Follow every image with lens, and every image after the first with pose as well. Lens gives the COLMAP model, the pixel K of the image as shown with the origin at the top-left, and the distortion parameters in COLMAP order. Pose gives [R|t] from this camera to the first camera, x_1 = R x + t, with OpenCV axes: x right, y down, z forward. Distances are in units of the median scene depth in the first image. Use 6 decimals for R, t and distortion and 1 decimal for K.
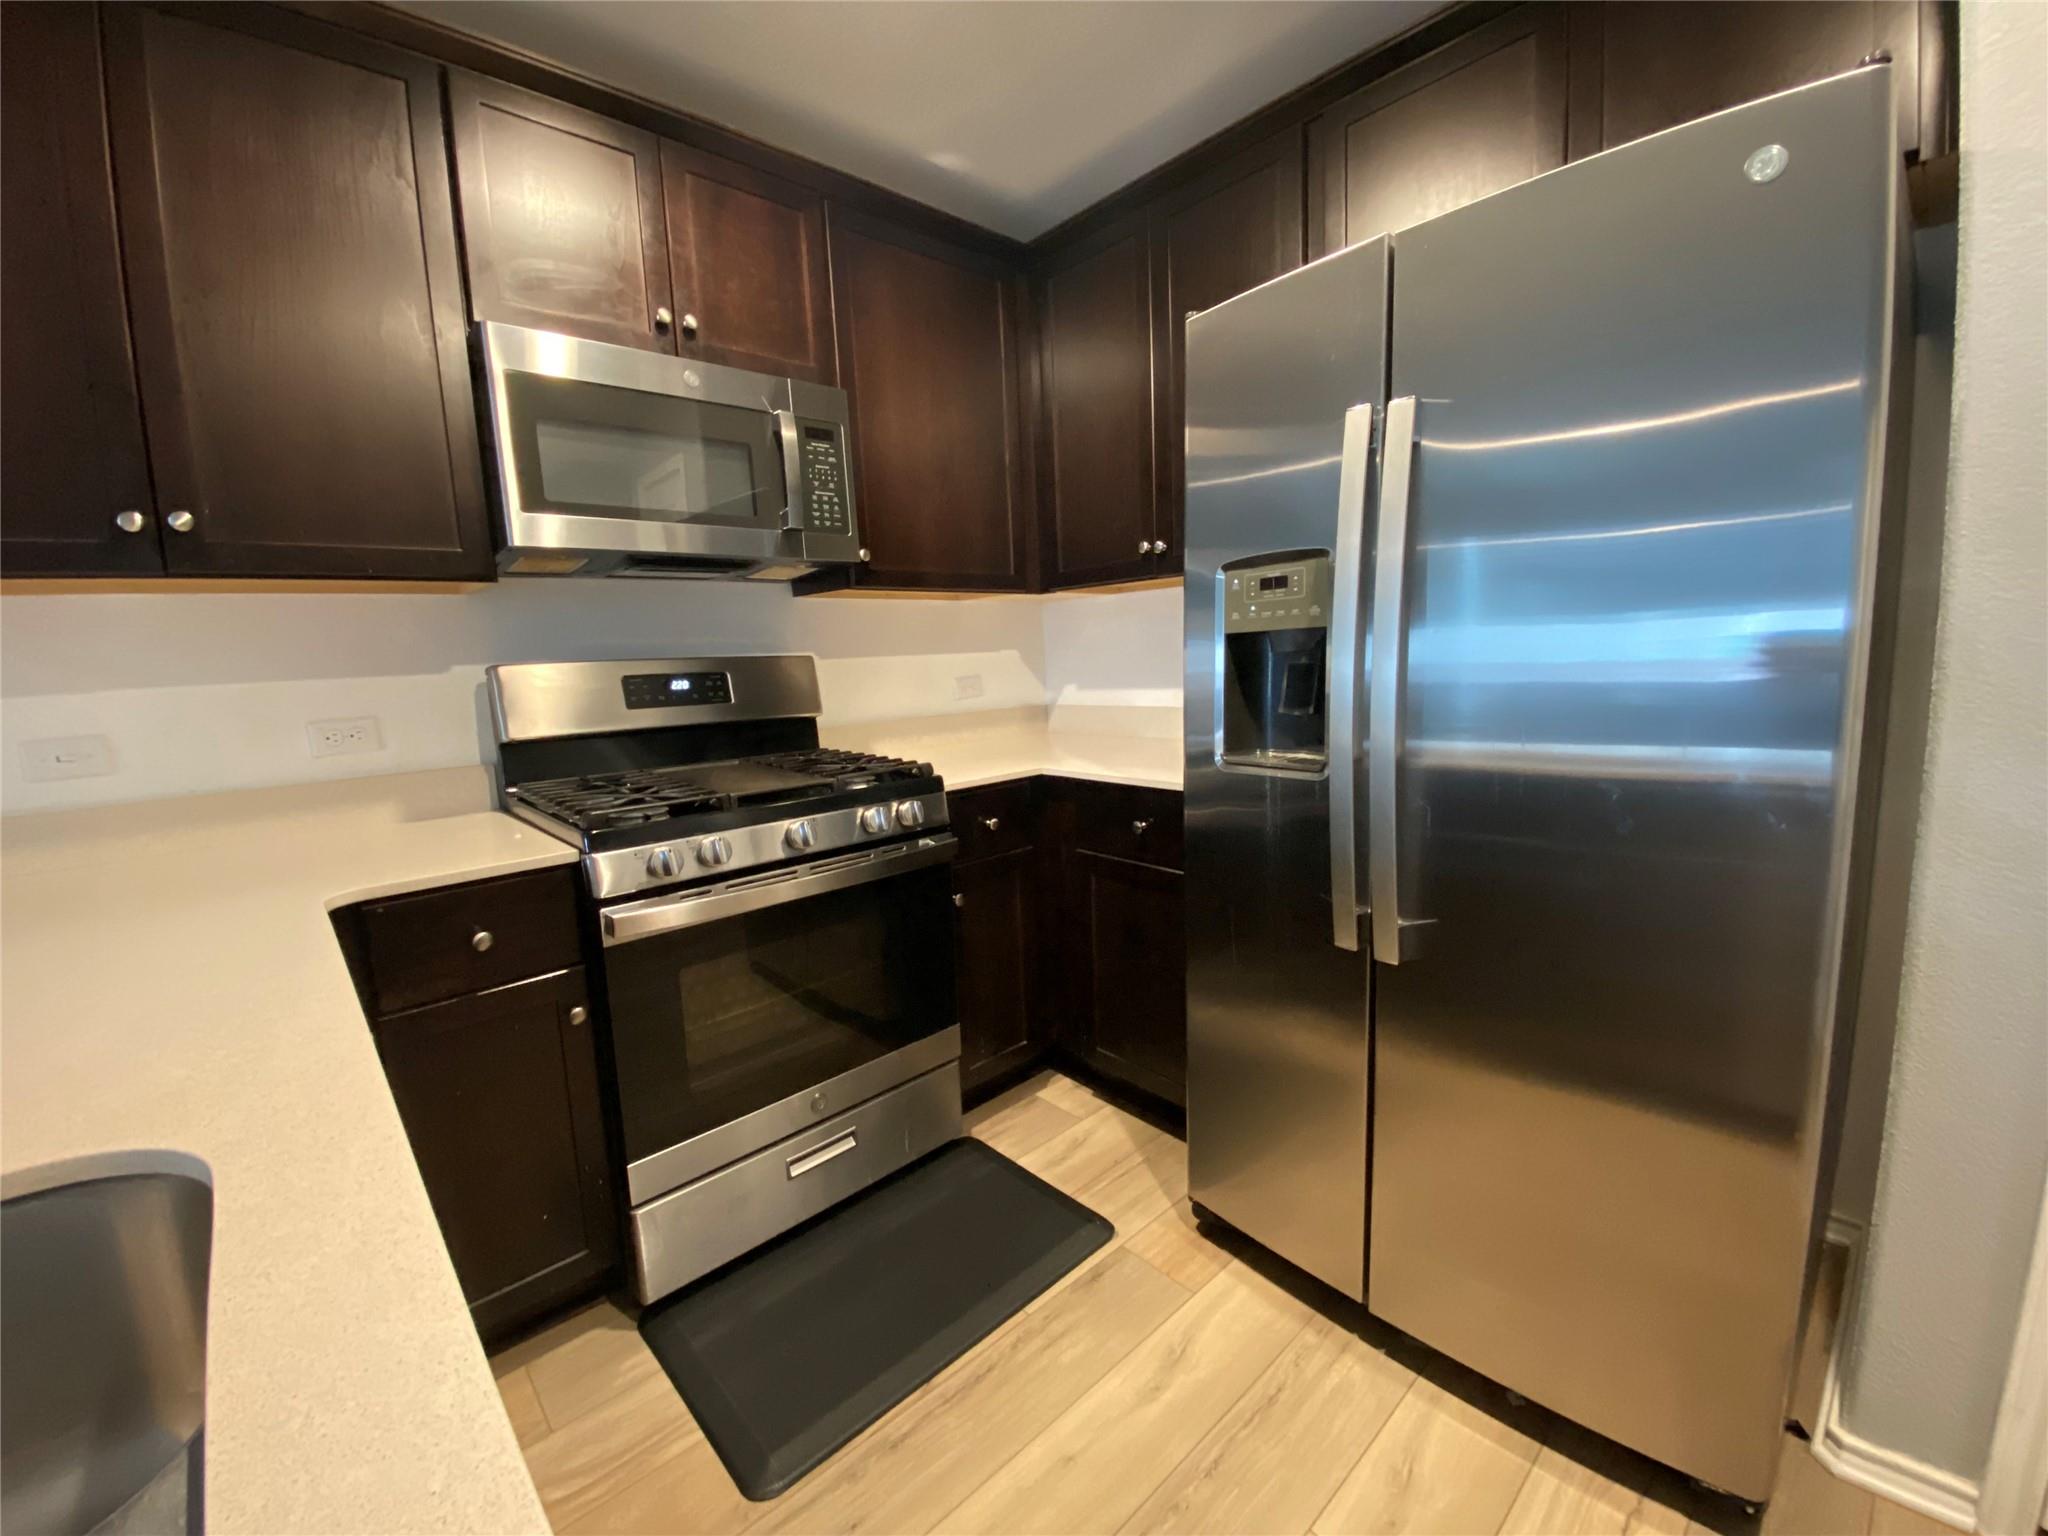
lens RADIAL K [[819.8, 0, 1007.6], [0, 819.8, 771.7], [0, 0, 1]] dist [0.004920, -0.013799]
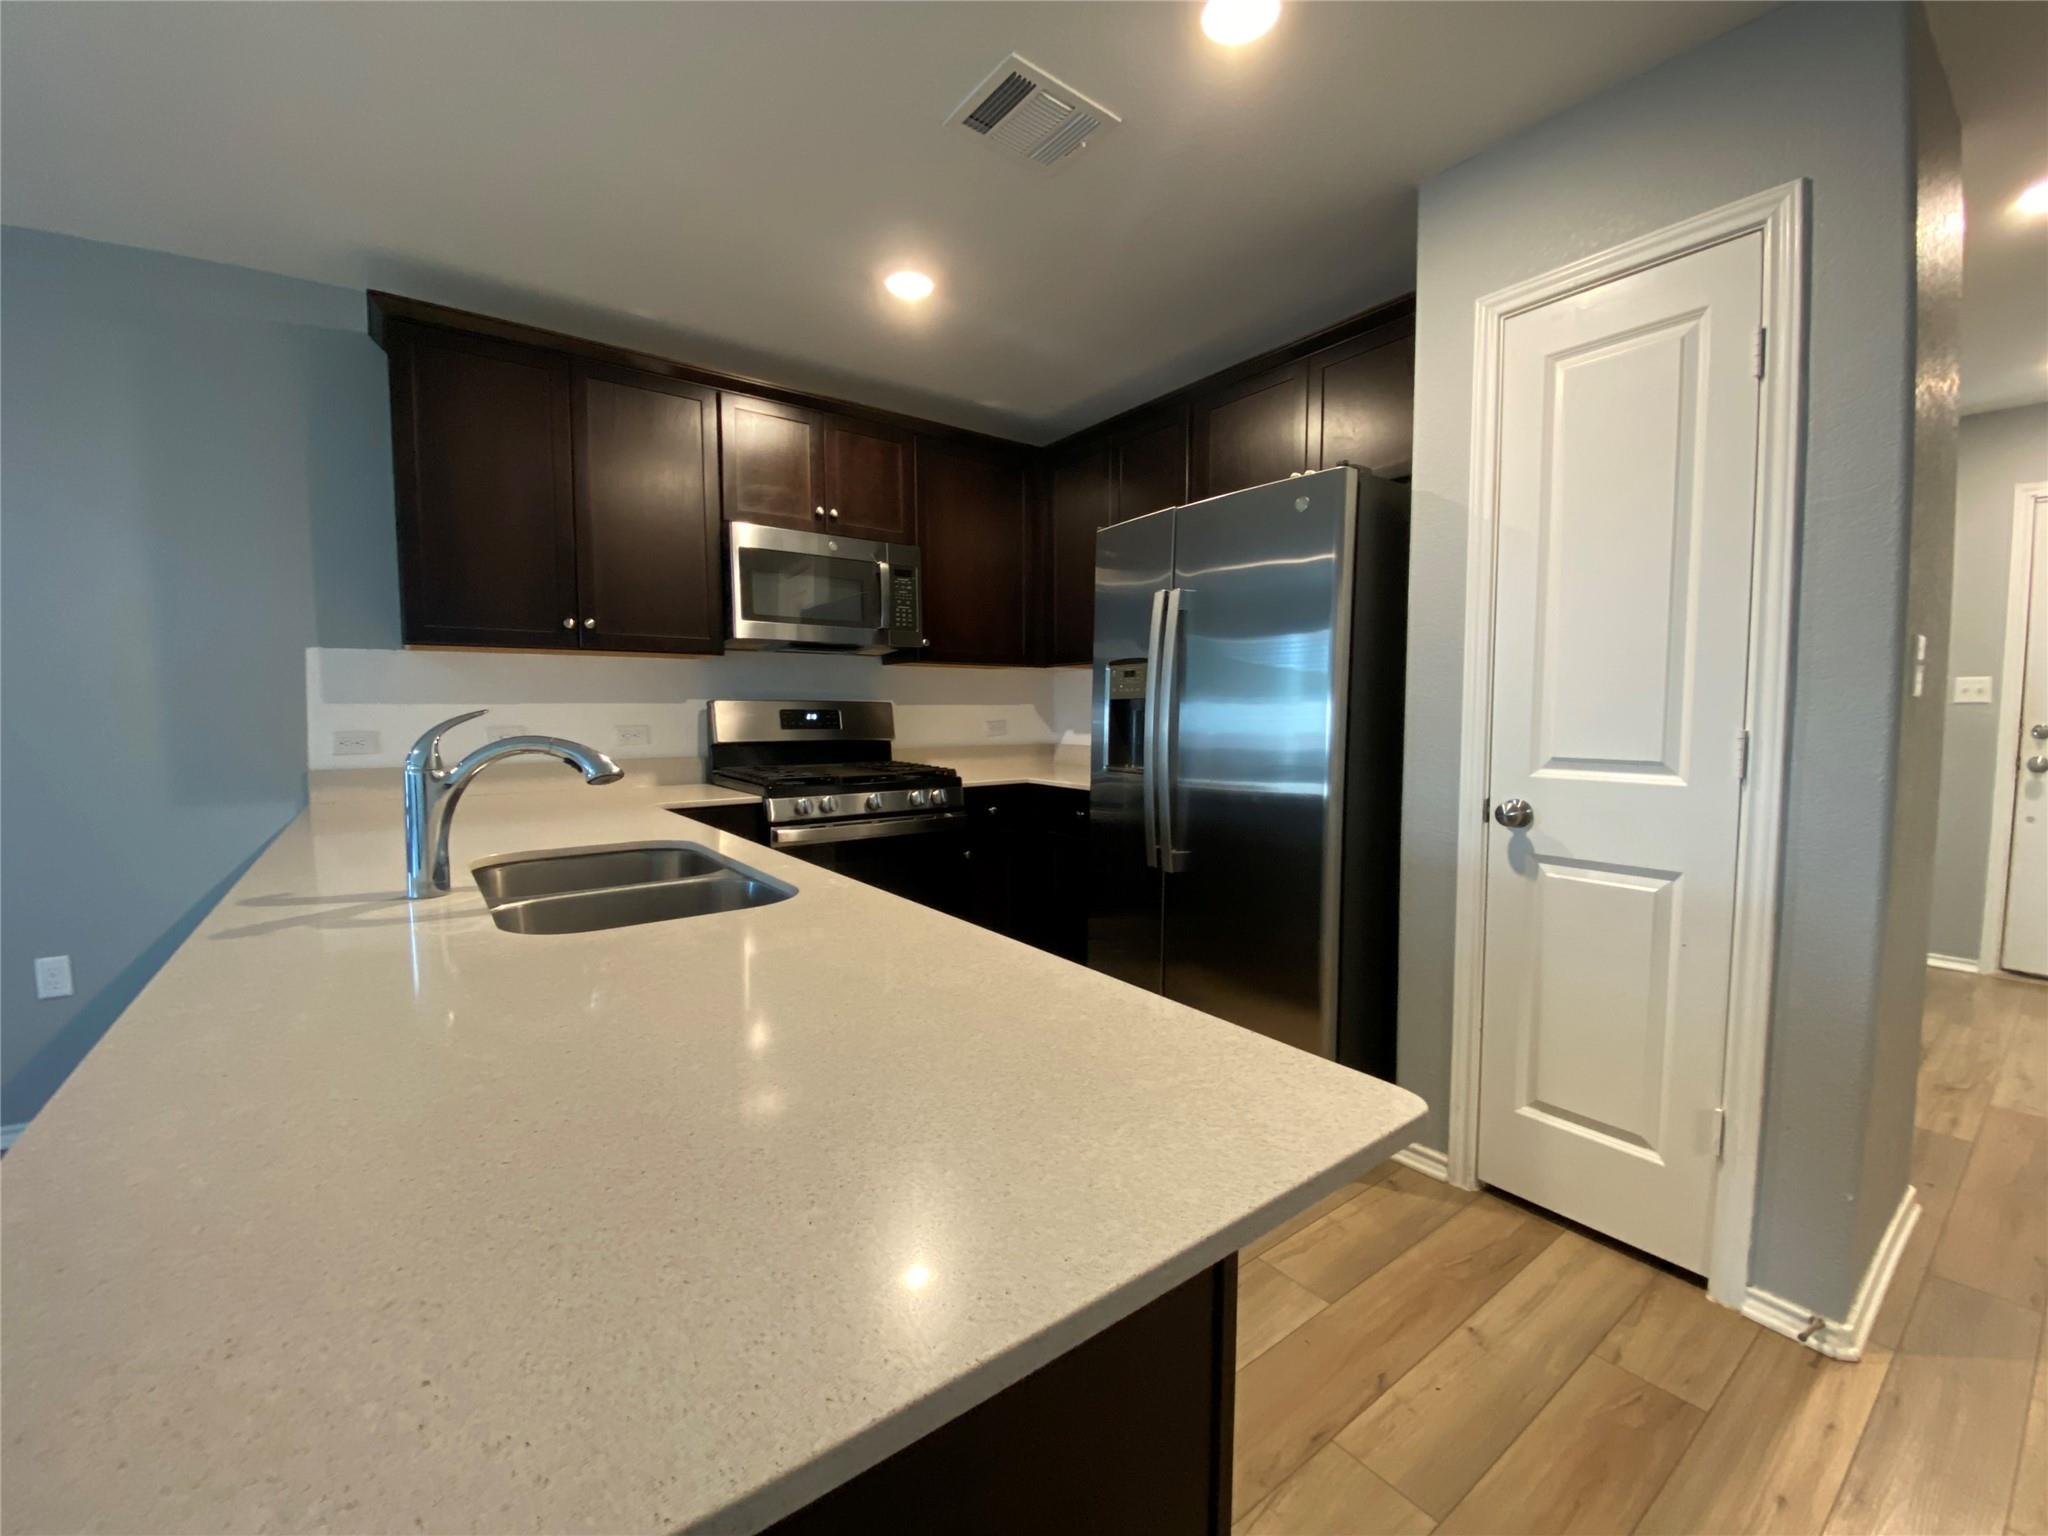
lens RADIAL K [[825.4, 0, 1007.3], [0, 825.4, 771.7], [0, 0, 1]] dist [0.019918, 0.000008]
pose [[0.993074, 0.049713, -0.106453, 0.199068], [-0.056623, 0.996412, -0.062905, 0.098296], [0.102944, 0.068497, 0.992326, -0.683041]]
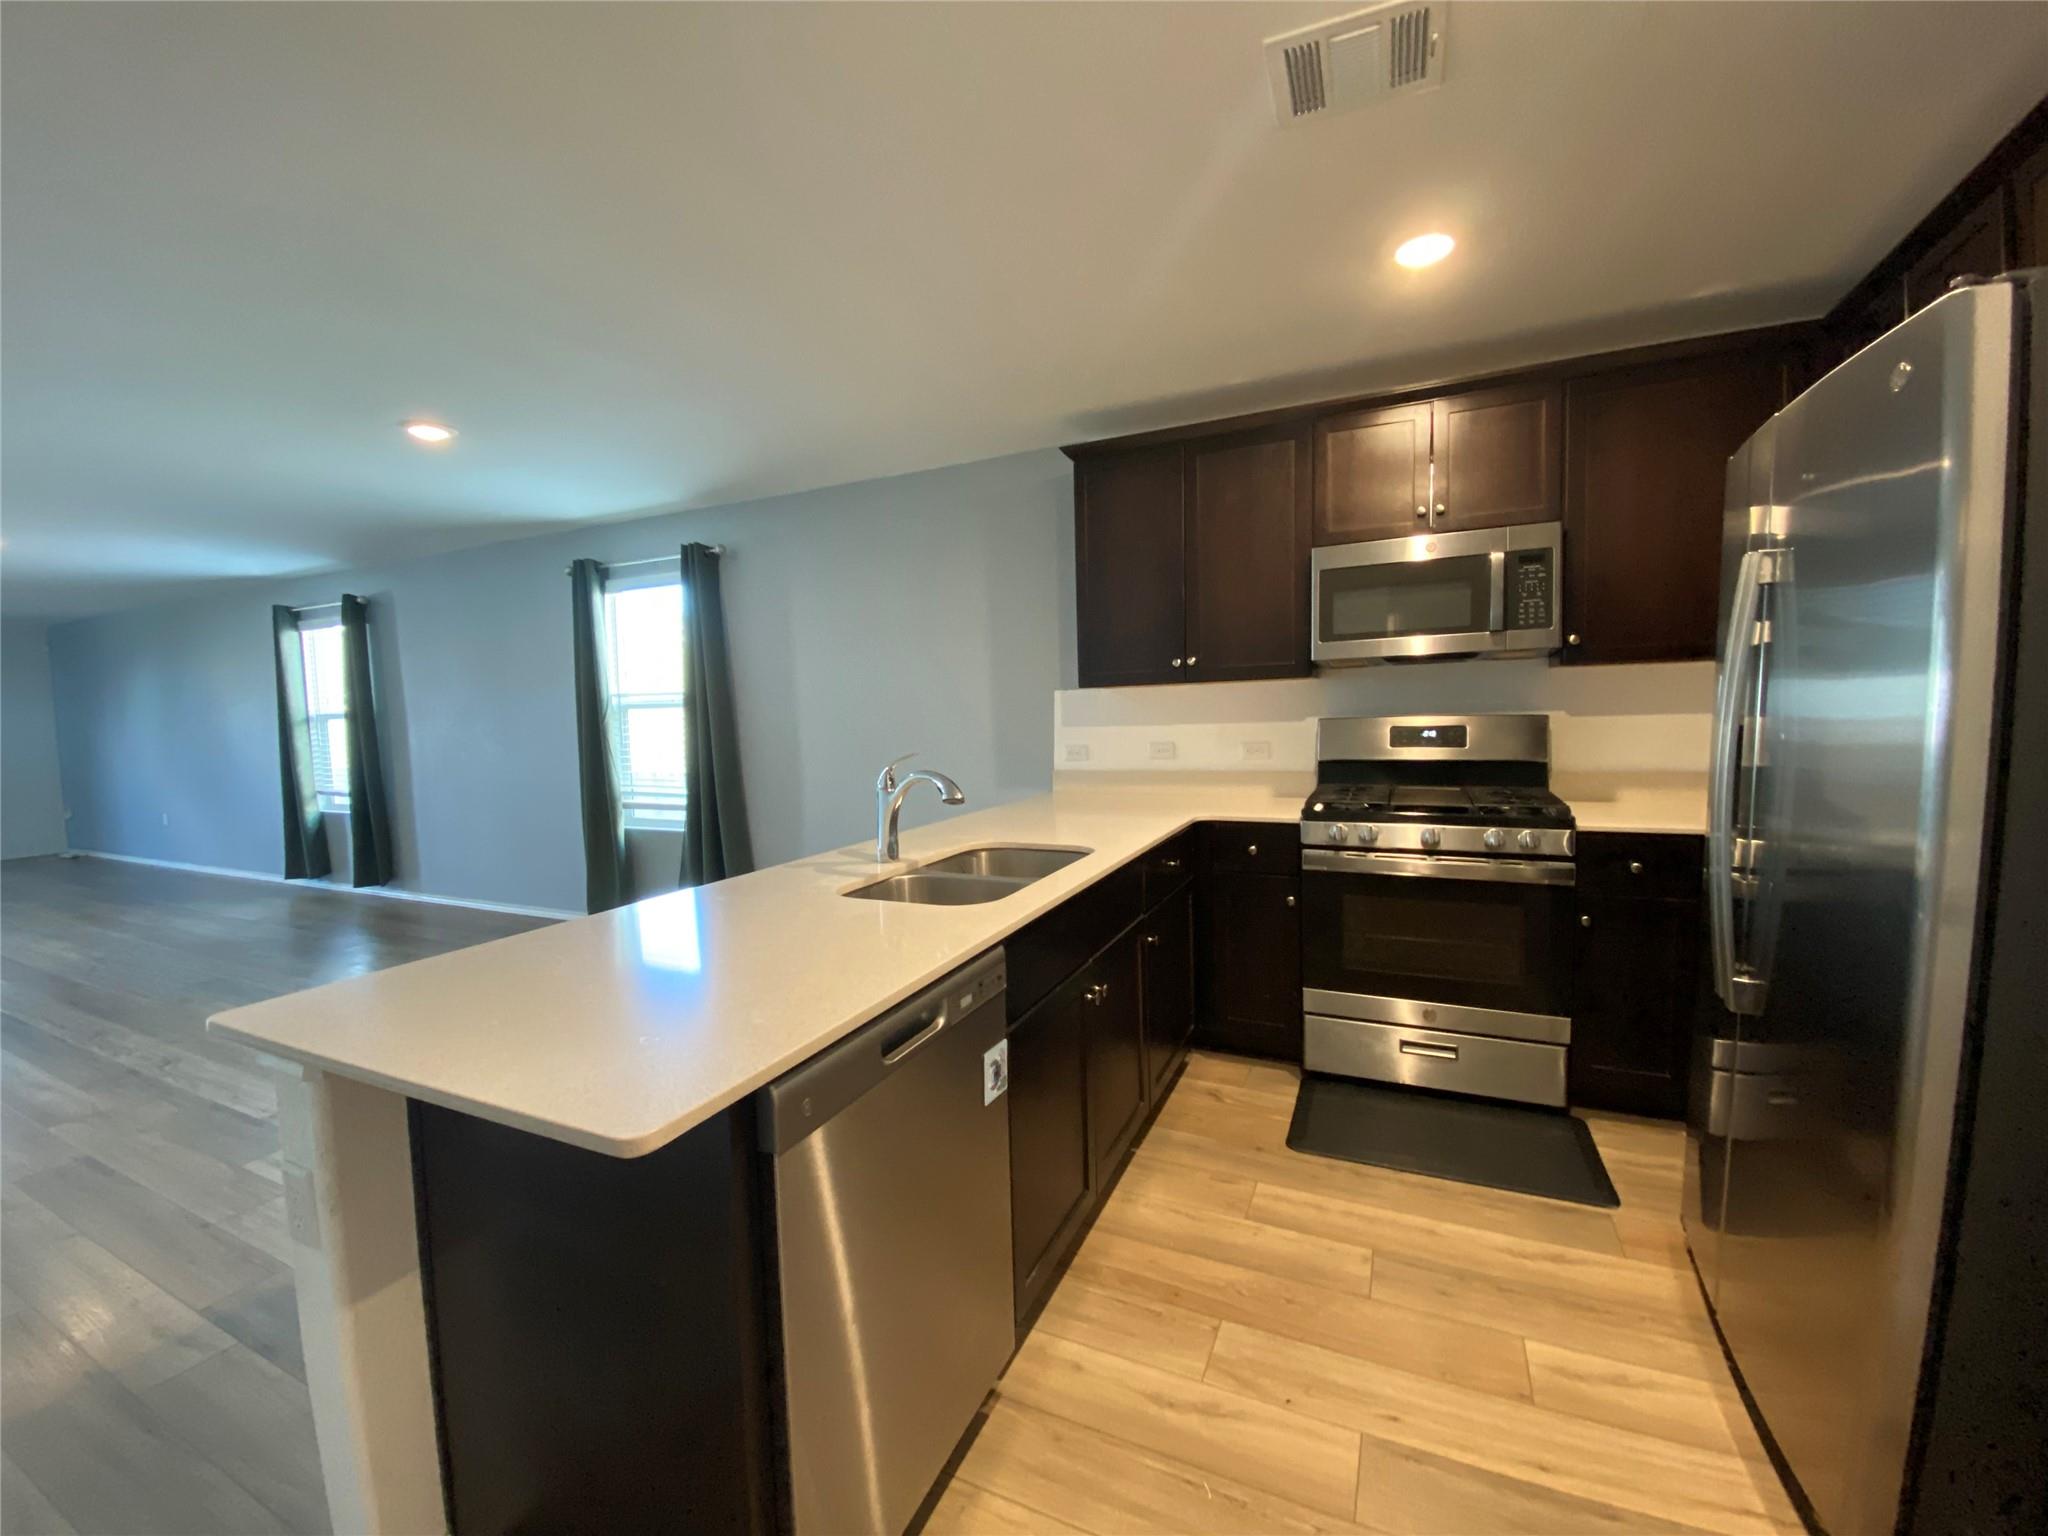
lens RADIAL K [[819.8, 0, 1007.6], [0, 819.8, 771.7], [0, 0, 1]] dist [0.004920, -0.013799]
pose [[0.368592, 0.101187, -0.924068, 0.791467], [-0.118919, 0.991023, 0.061084, -0.038658], [0.921953, 0.087374, 0.377317, -0.312585]]
